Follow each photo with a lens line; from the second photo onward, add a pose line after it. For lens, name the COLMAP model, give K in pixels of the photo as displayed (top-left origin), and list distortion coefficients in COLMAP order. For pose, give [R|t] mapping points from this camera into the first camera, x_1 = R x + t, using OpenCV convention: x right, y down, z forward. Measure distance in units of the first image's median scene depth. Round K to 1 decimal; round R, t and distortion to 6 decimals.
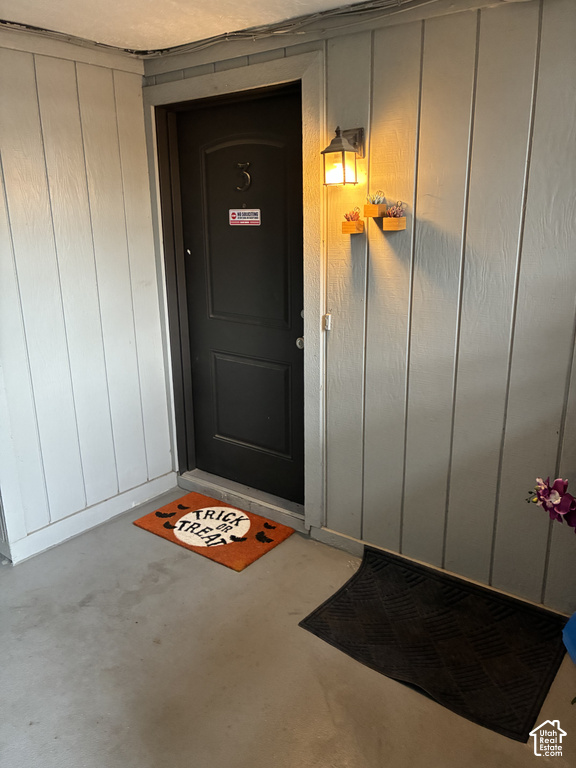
lens RADIAL K [[587.0, 0, 288.0], [0, 587.0, 384.0], [0, 0, 1]] dist [0.049699, -0.066608]
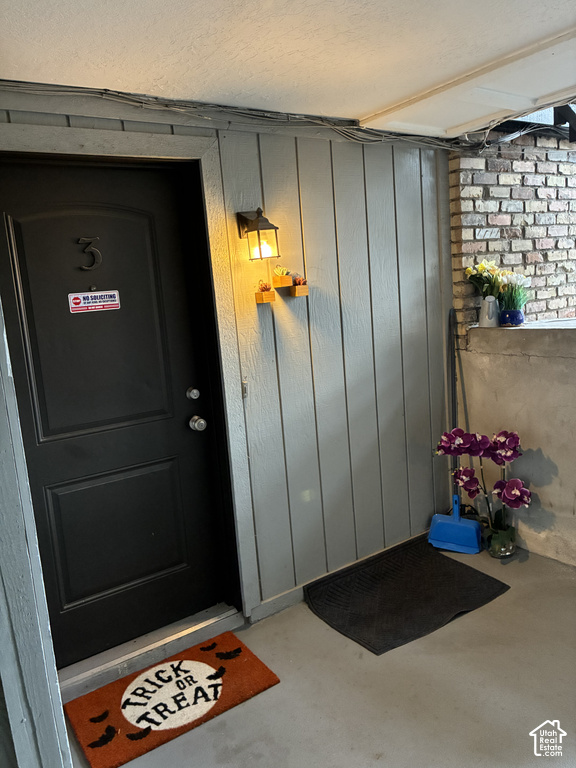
lens RADIAL K [[587.0, 0, 288.0], [0, 587.0, 384.0], [0, 0, 1]] dist [0.049699, -0.066608]
pose [[0.321194, -0.170823, 0.931480, -0.770959], [0.338258, 0.939407, 0.055638, -0.132263], [-0.884543, 0.297210, 0.359514, 0.509828]]
